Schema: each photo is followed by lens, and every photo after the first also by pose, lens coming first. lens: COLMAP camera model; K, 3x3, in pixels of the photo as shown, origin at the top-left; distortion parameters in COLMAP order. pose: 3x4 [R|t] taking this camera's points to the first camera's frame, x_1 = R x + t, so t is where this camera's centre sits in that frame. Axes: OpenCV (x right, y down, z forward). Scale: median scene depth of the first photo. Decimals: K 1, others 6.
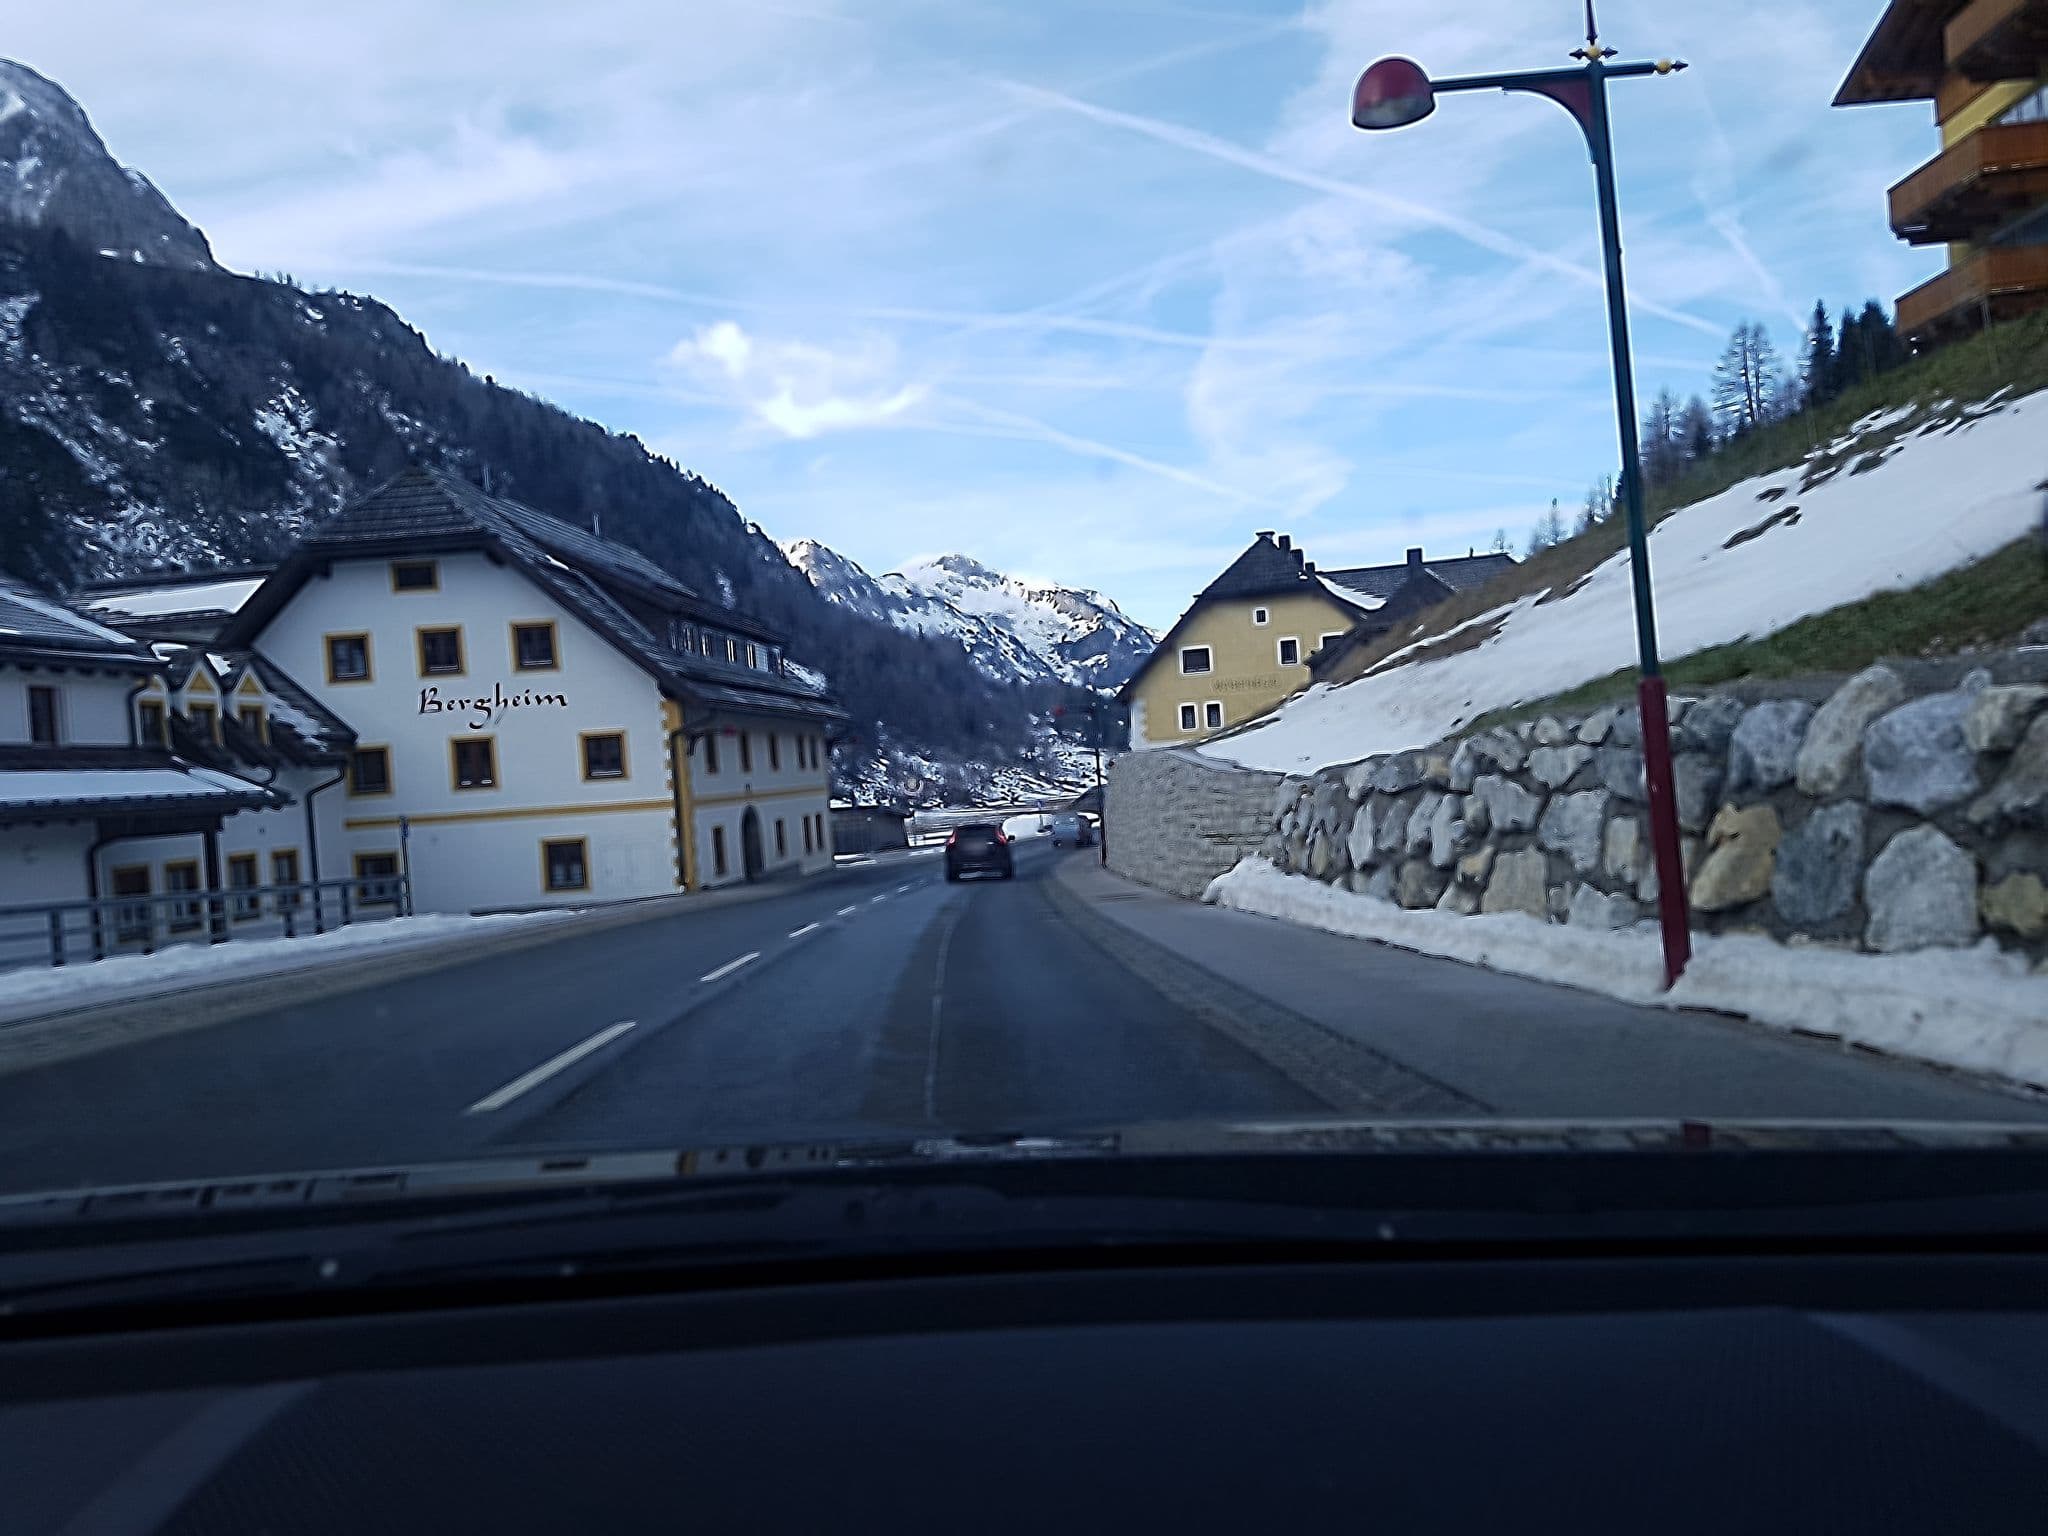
lens RADIAL K [[1471.3, 0, 1024.0], [0, 1471.3, 768.0], [0, 0, 1]] dist [-0.002453, -0.000933]
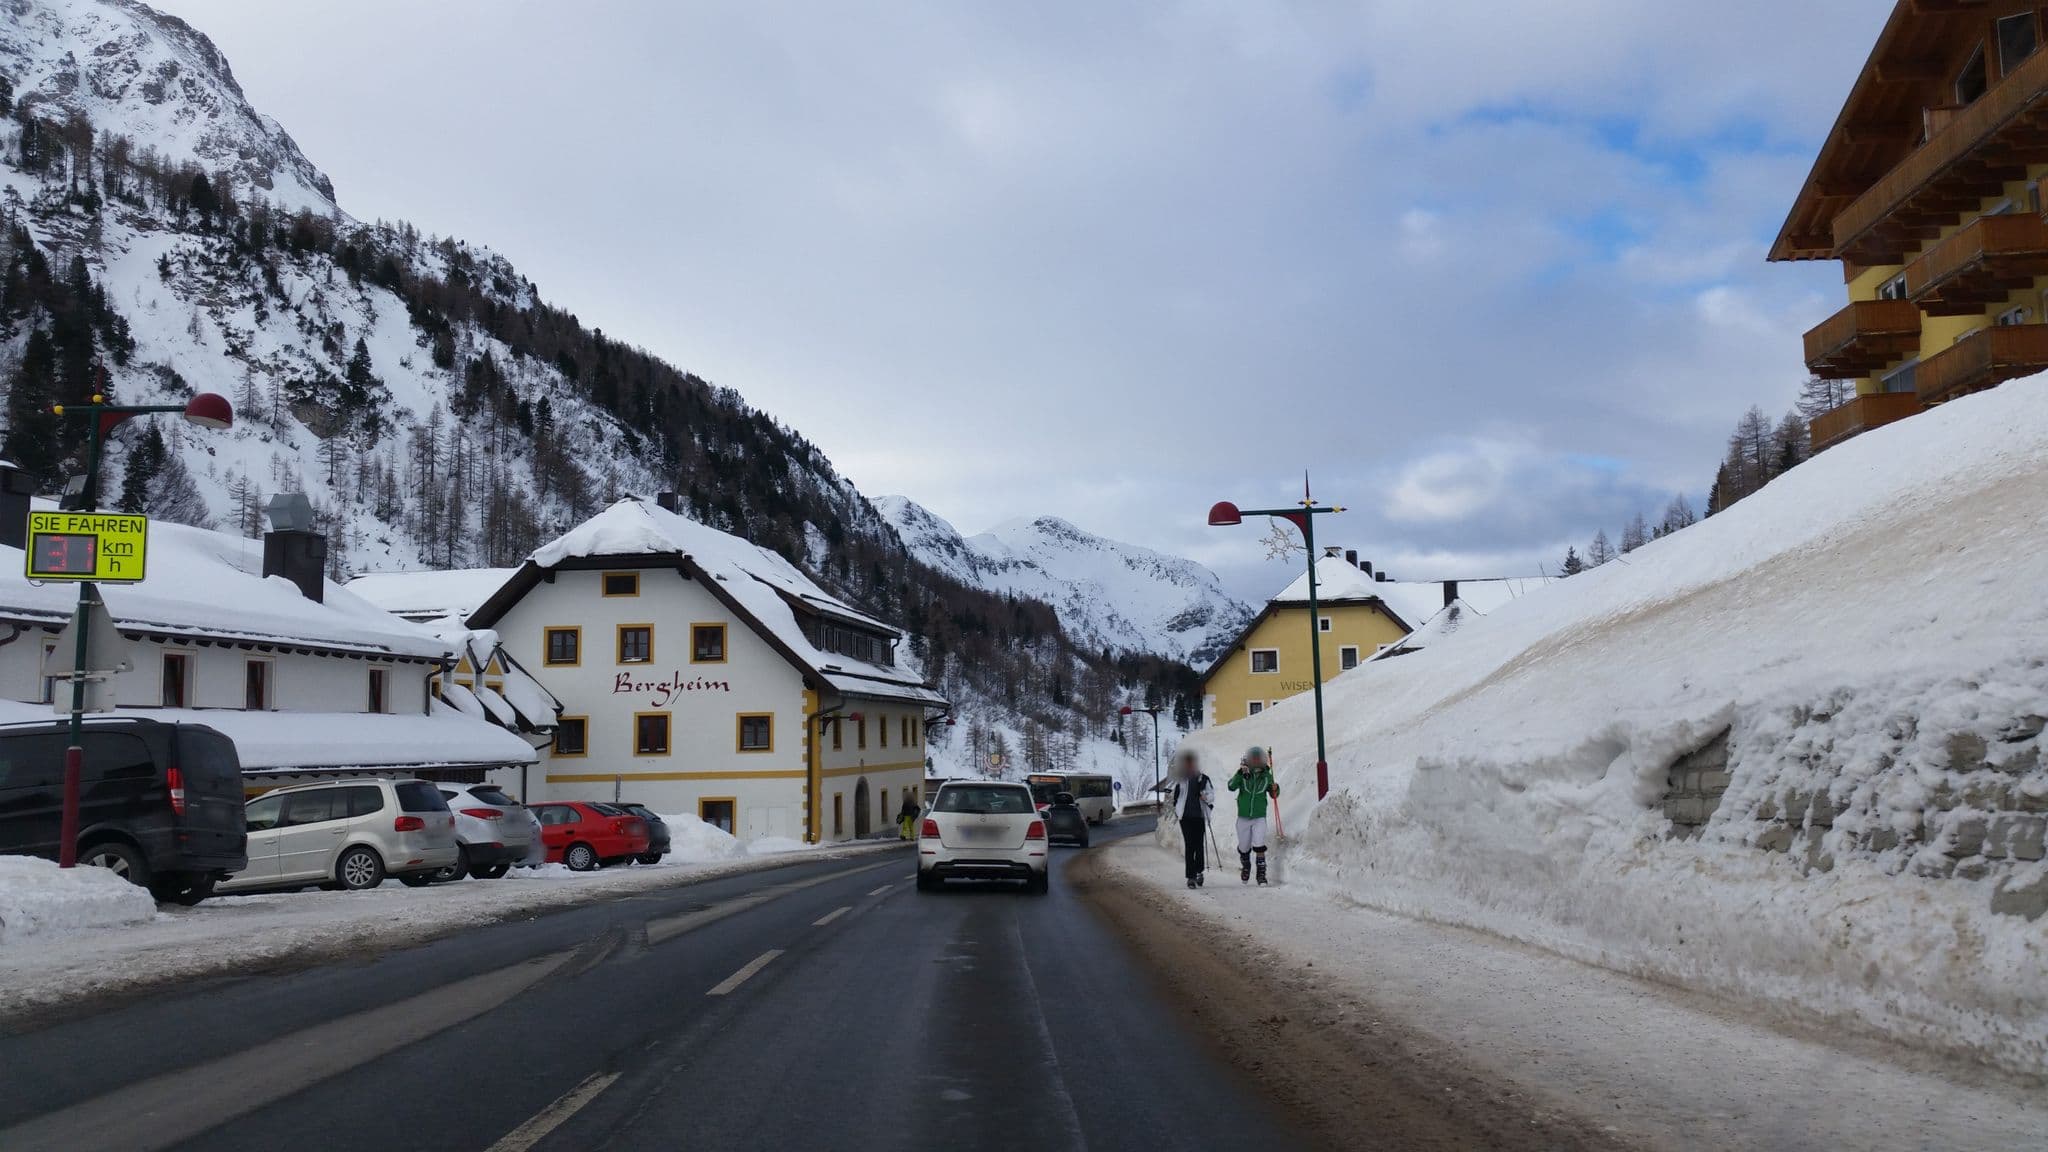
lens RADIAL K [[1560.8, 0, 1024.0], [0, 1560.8, 576.0], [0, 0, 1]] dist [0.057459, -0.001081]
pose [[0.997092, 0.044776, -0.061671, 0.014156], [-0.050972, 0.993388, -0.102872, -0.012762], [0.056657, 0.105716, 0.992781, -0.263277]]
